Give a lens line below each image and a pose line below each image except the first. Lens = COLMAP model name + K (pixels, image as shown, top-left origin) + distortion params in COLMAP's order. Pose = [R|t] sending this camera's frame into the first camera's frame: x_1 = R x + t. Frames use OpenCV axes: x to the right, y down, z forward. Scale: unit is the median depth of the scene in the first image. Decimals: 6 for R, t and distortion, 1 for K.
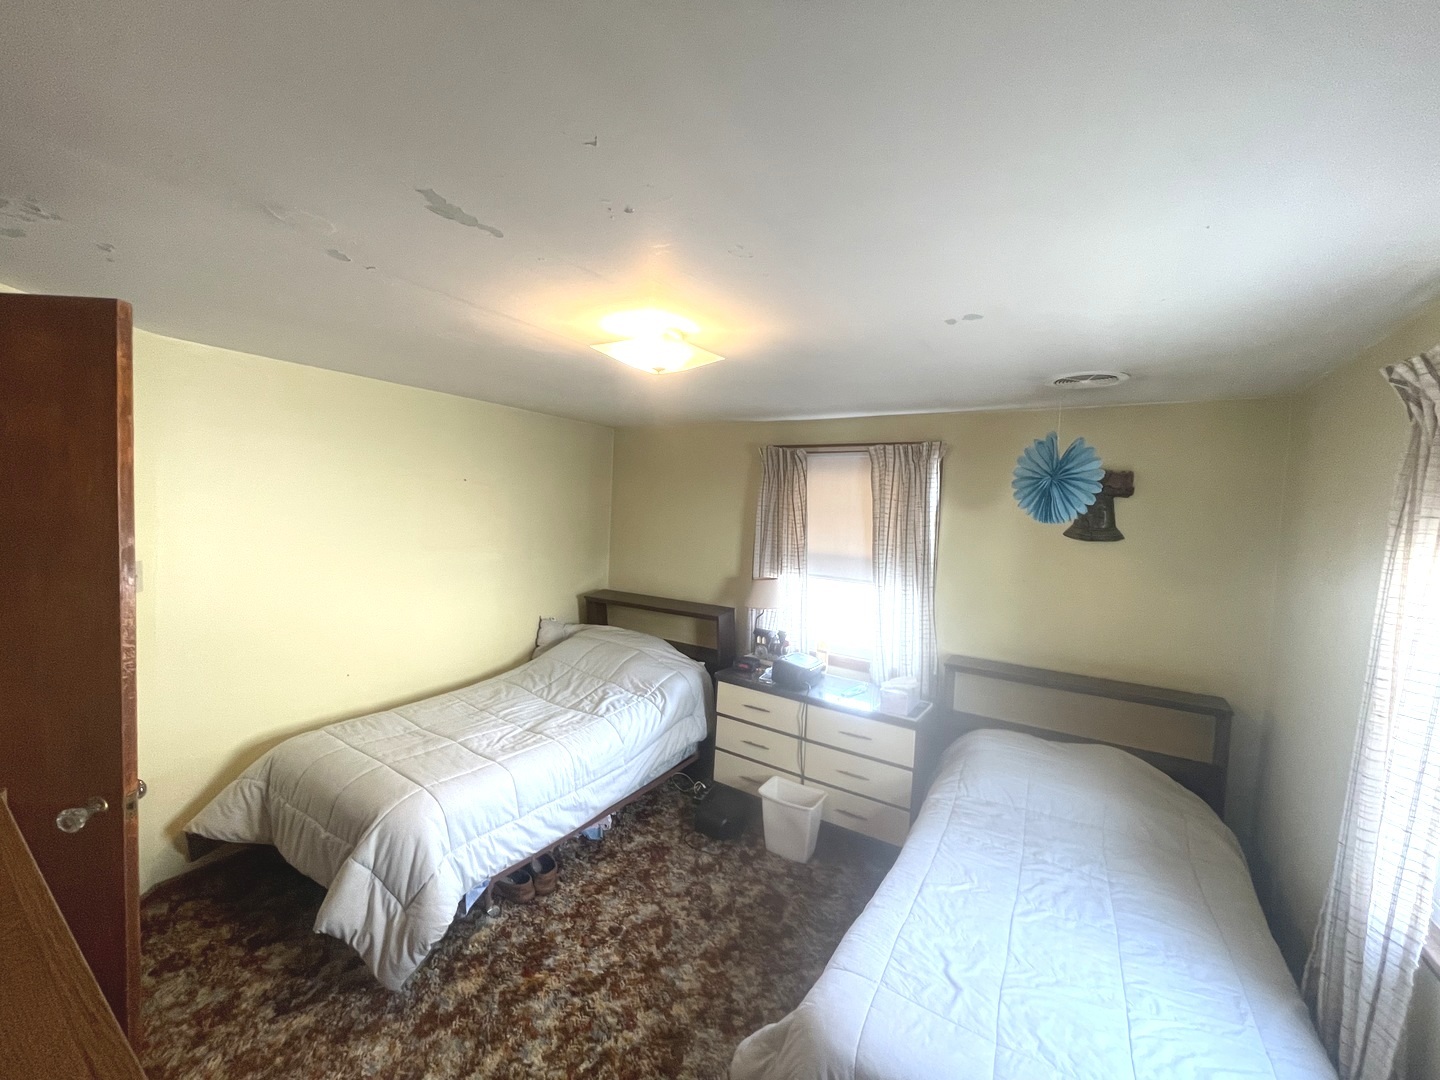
lens RADIAL K [[579.1, 0, 720.0], [0, 579.1, 540.0], [0, 0, 1]] dist [-0.002553, 0.000110]
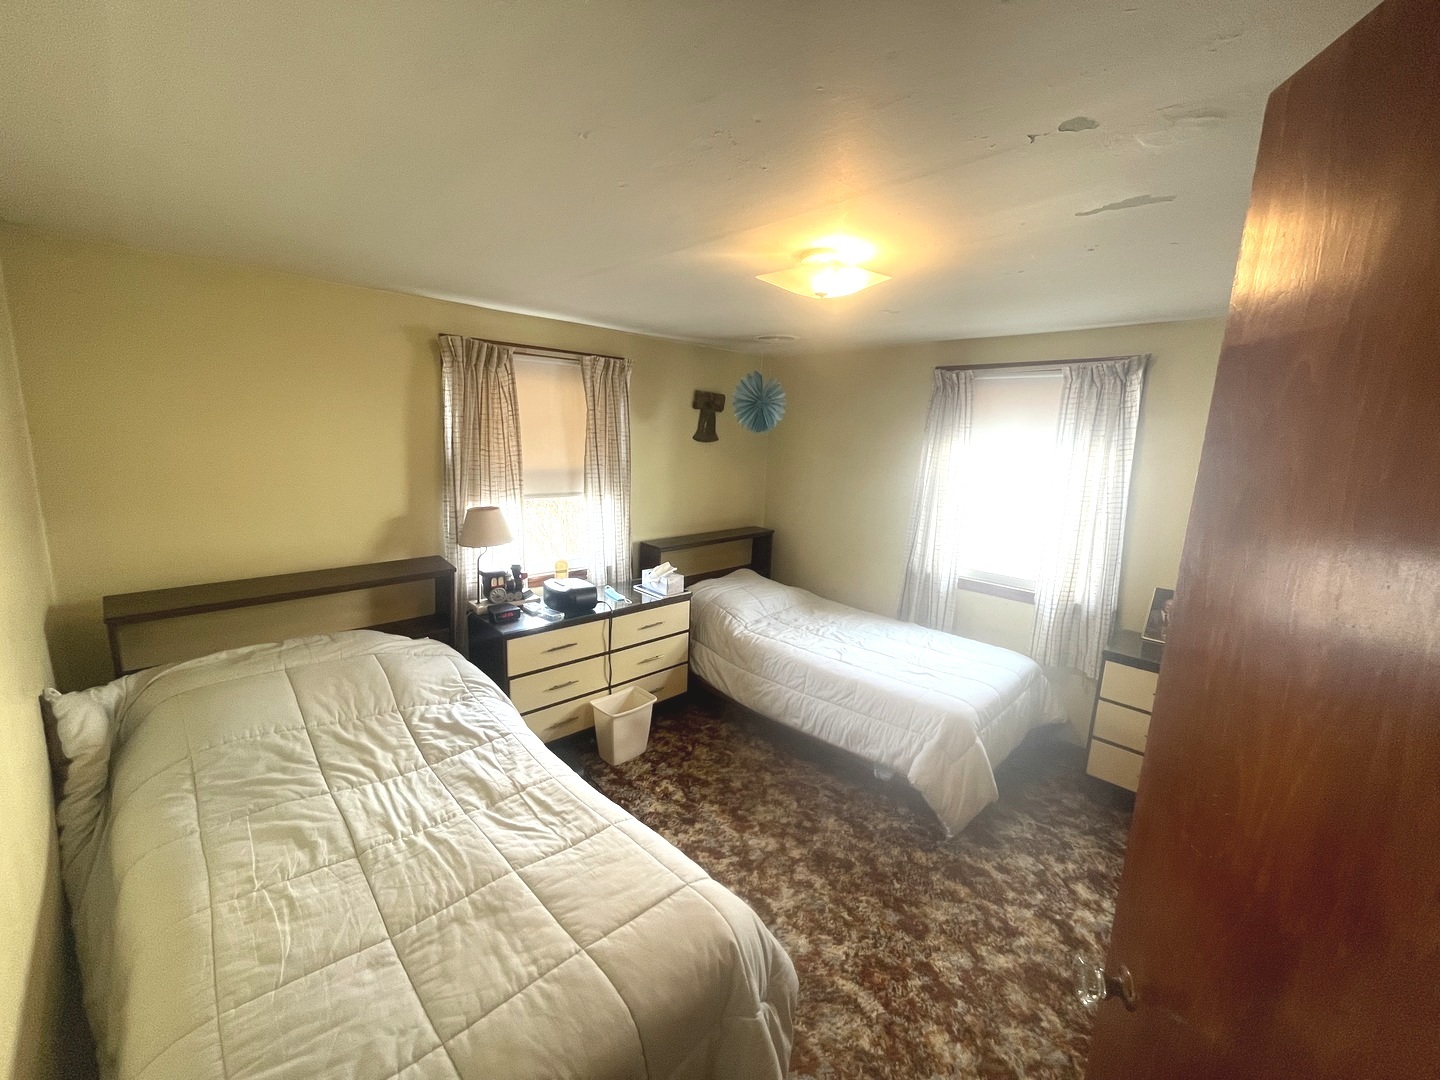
lens RADIAL K [[579.1, 0, 720.0], [0, 579.1, 540.0], [0, 0, 1]] dist [-0.002553, 0.000110]
pose [[0.228239, -0.212111, 0.950219, -0.815387], [0.027788, 0.977001, 0.211415, -0.067481], [-0.973208, -0.021849, 0.228884, 0.645109]]
